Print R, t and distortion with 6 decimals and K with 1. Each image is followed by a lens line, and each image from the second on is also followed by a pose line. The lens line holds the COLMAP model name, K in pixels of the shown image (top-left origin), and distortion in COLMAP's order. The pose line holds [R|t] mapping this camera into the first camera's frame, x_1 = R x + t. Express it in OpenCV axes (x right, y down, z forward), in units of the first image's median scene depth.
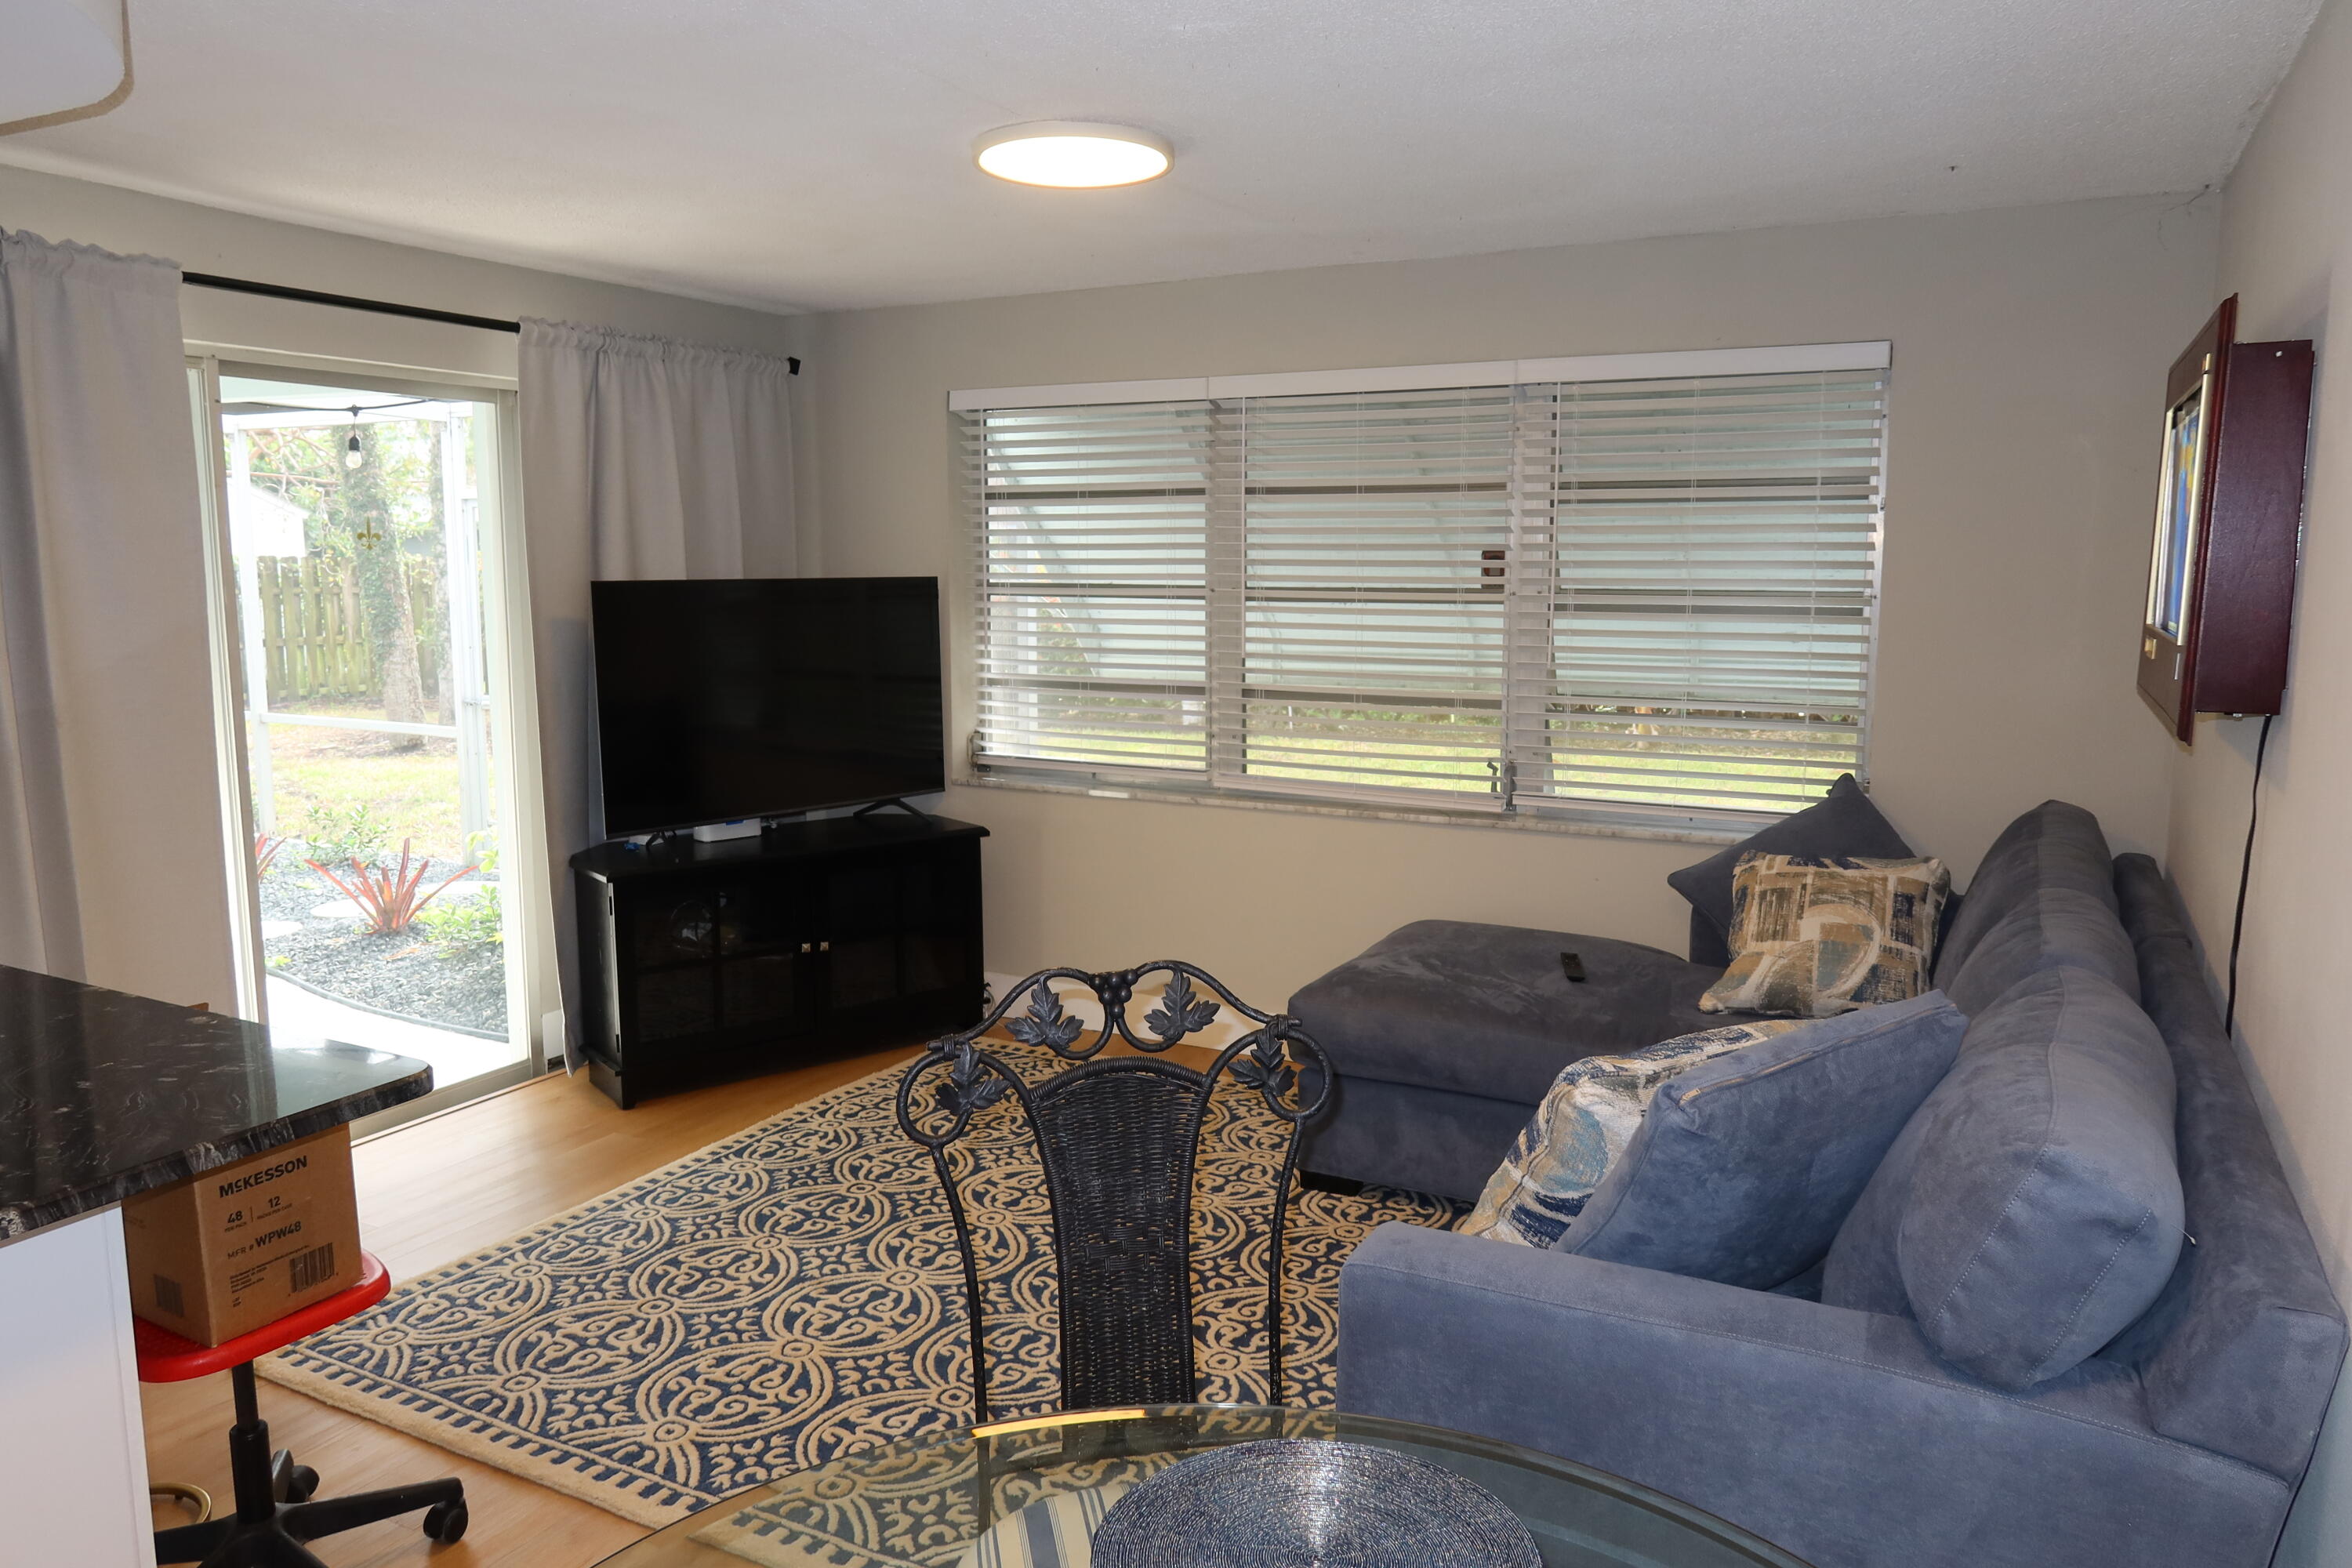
lens RADIAL K [[1627.5, 0, 1155.1], [0, 1627.5, 794.0], [0, 0, 1]] dist [-0.020832, 0.013920]
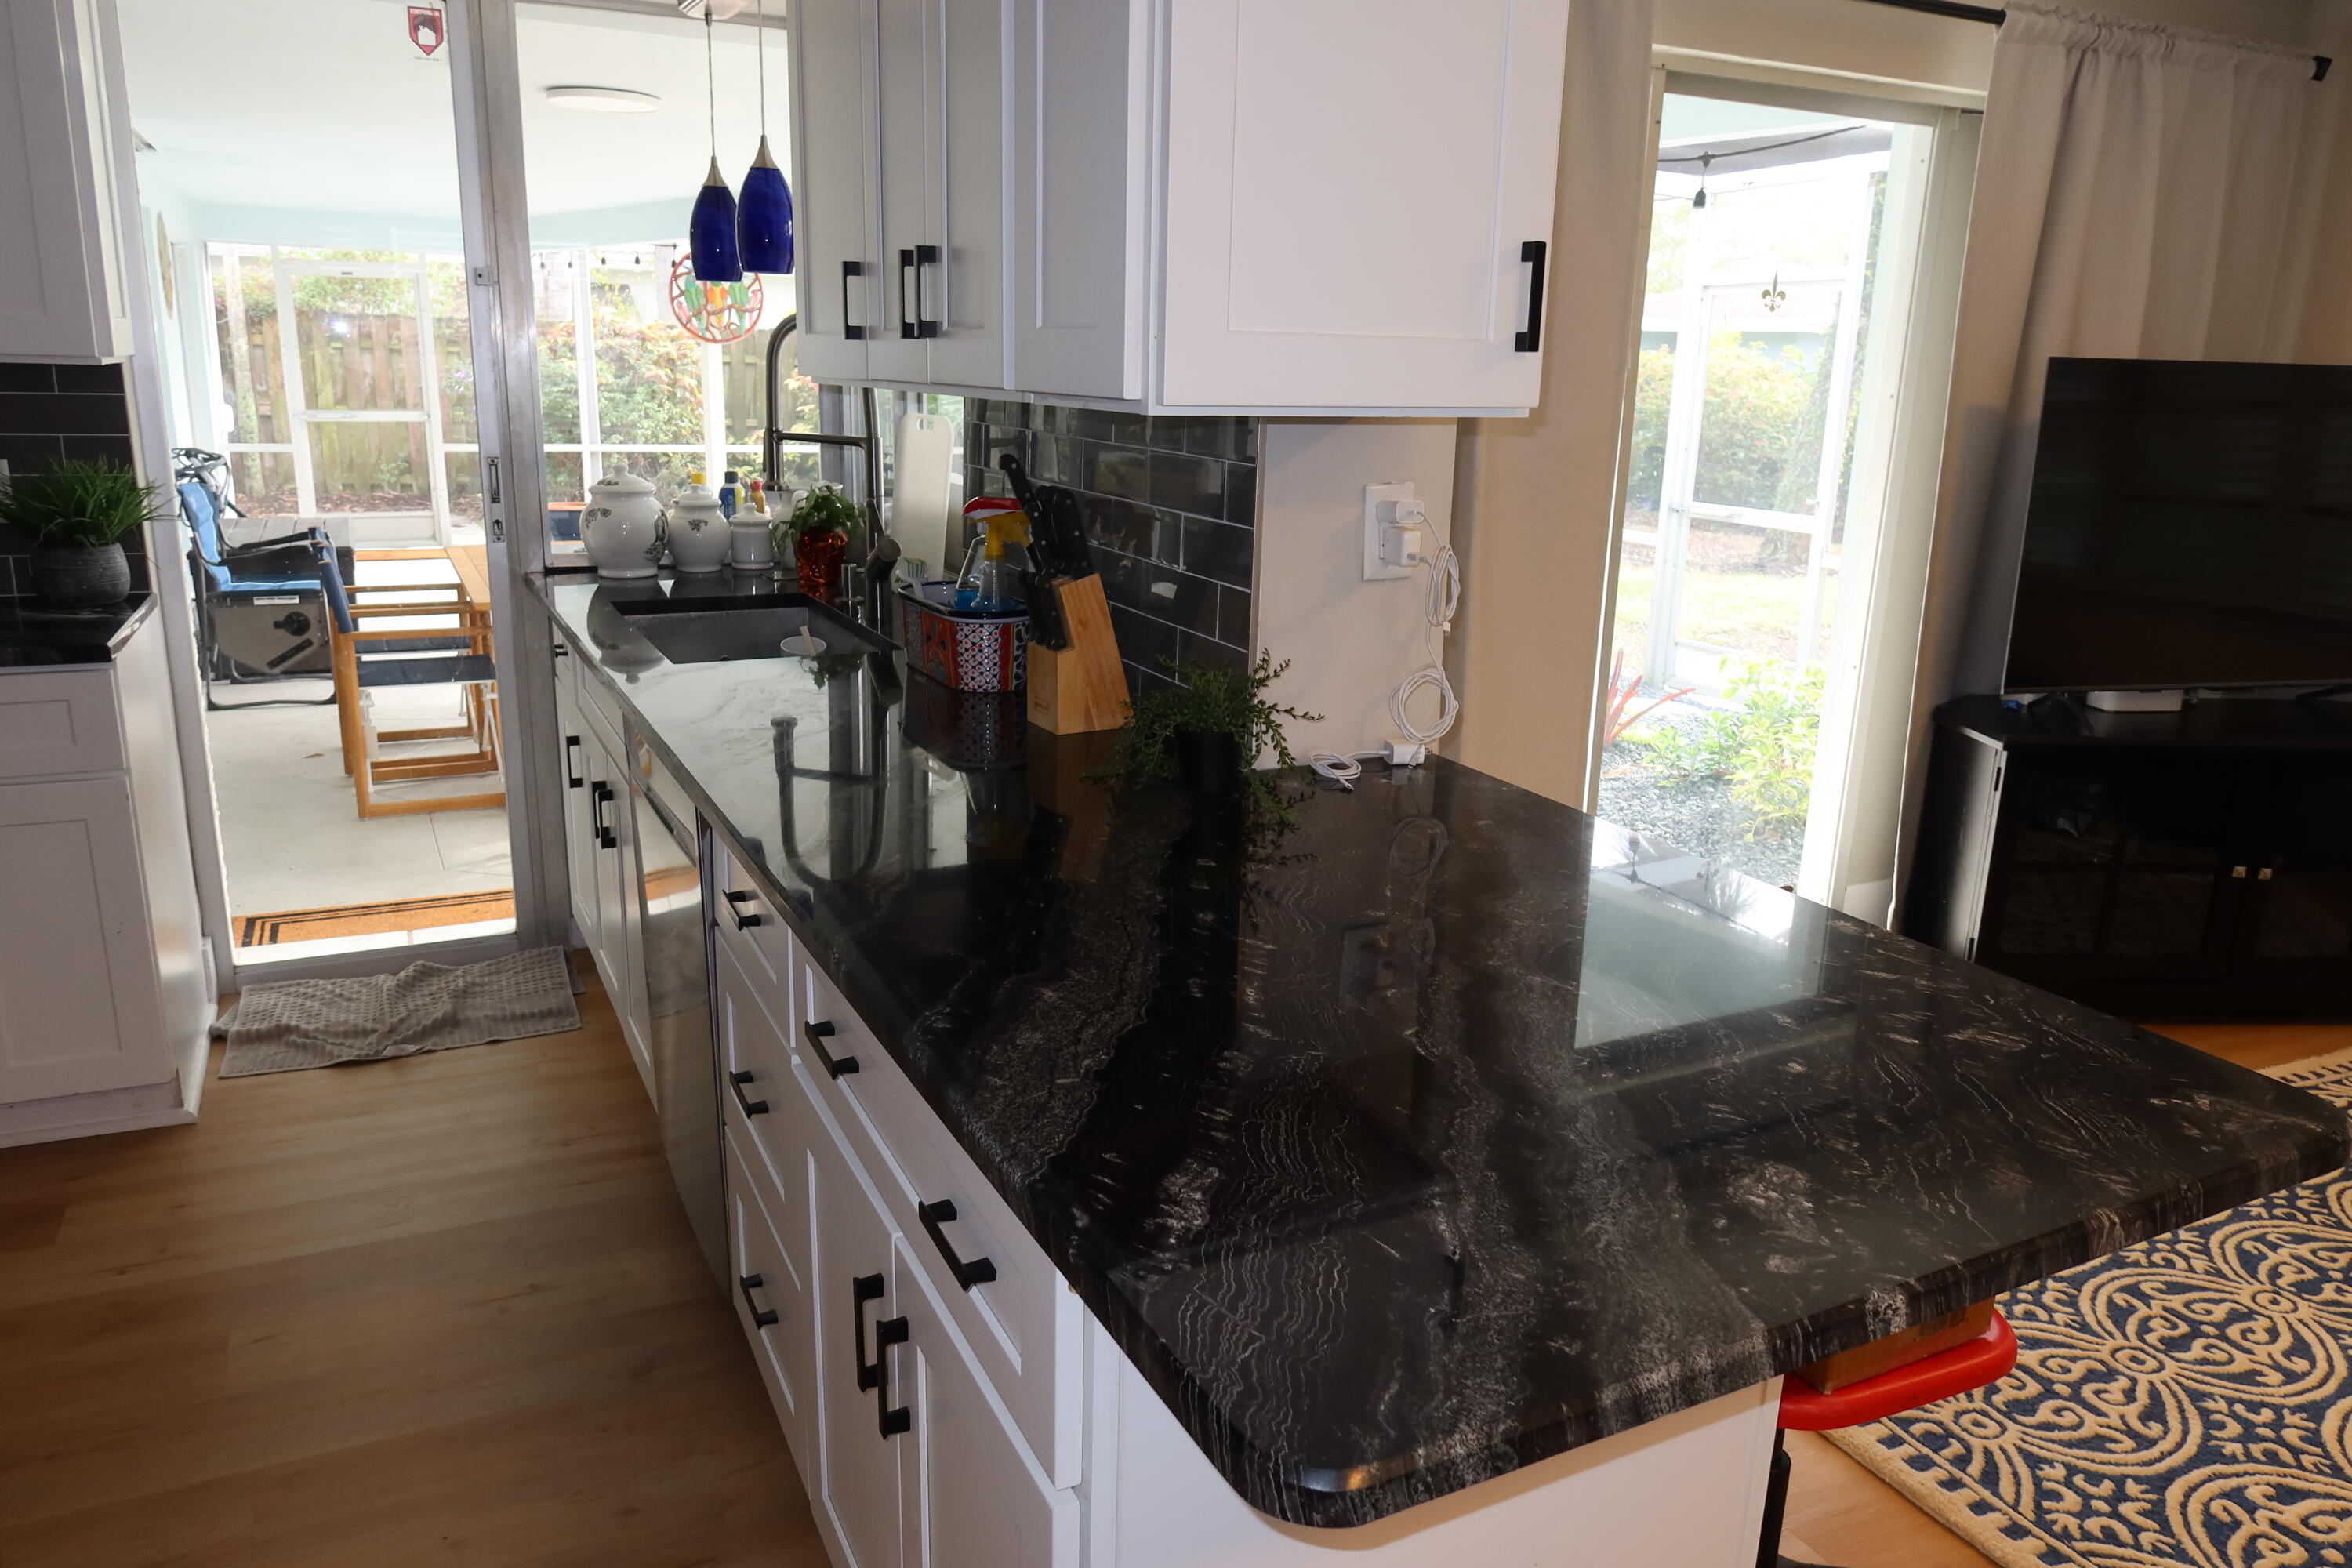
lens RADIAL K [[1627.5, 0, 1178.6], [0, 1627.5, 787.7], [0, 0, 1]] dist [-0.020832, 0.013920]
pose [[0.811898, 0.165805, -0.559759, -0.257606], [-0.106414, 0.984789, 0.137356, 0.008777], [0.574018, -0.051953, 0.817193, 0.153992]]
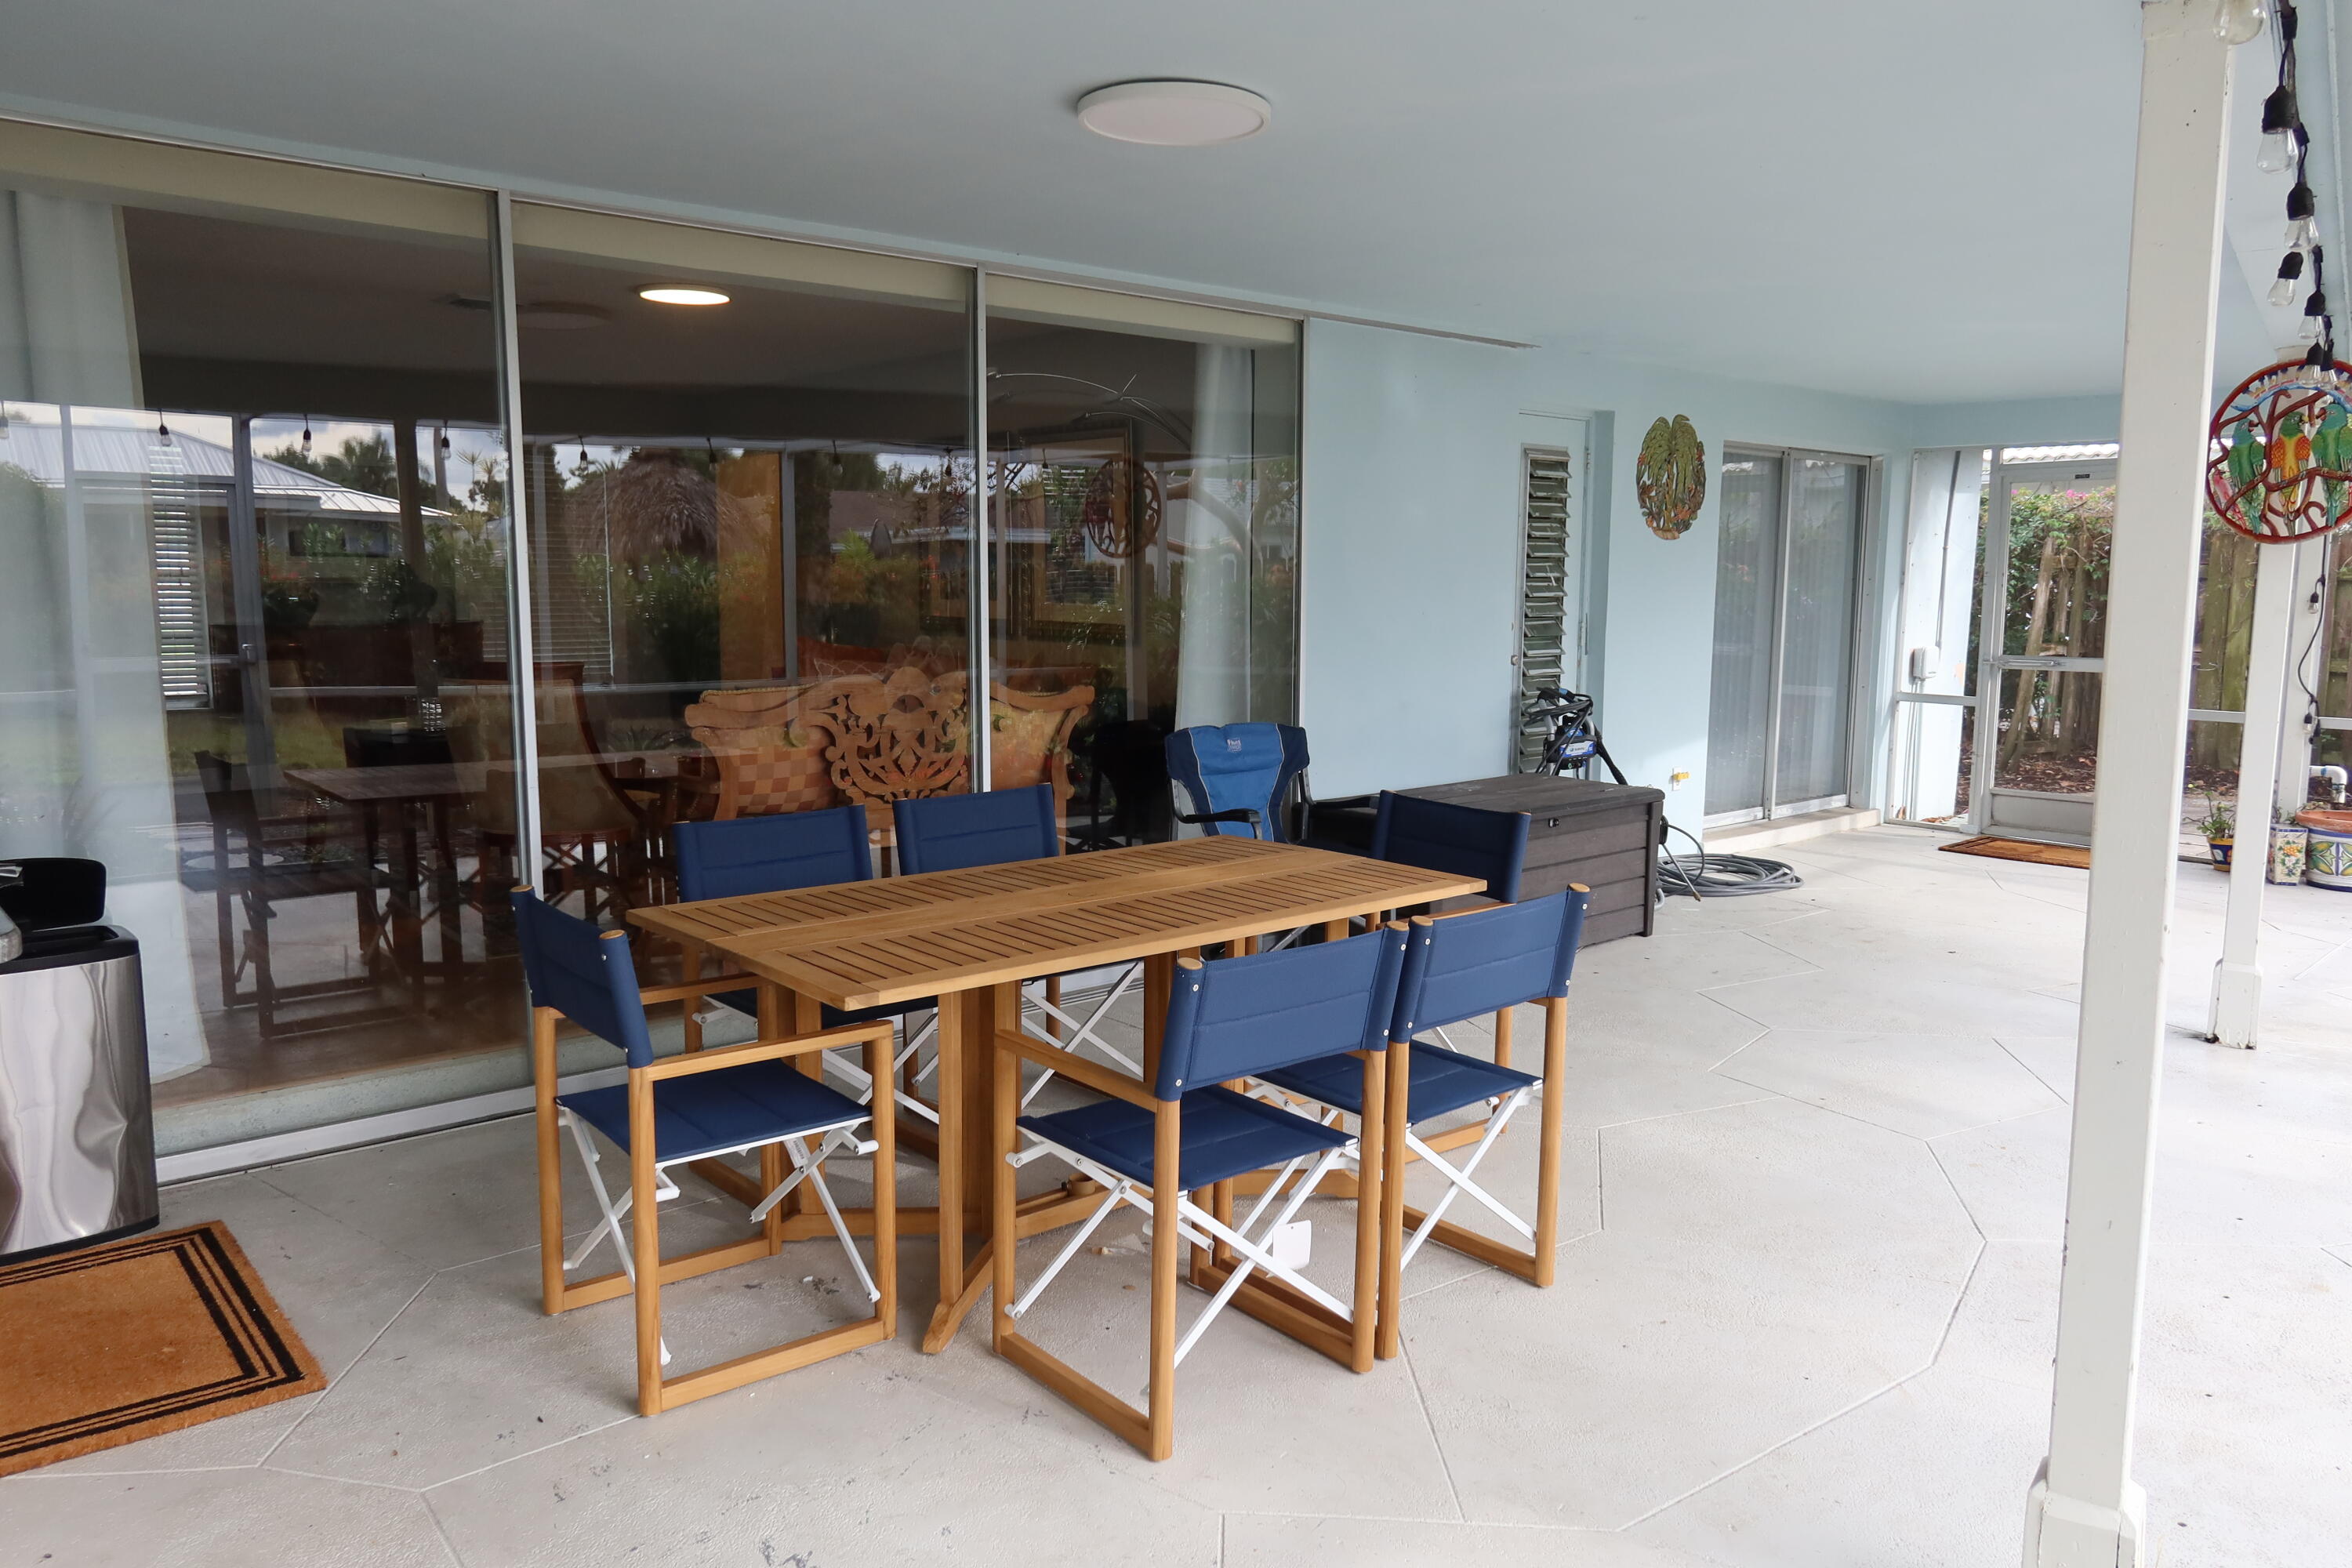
lens RADIAL K [[1627.5, 0, 1178.0], [0, 1627.5, 785.8], [0, 0, 1]] dist [-0.020832, 0.013920]
pose [[-0.364155, 0.115816, -0.924109, -0.864183], [-0.145751, 0.972925, 0.179369, -0.177141], [0.919863, 0.200008, -0.337416, 1.614501]]
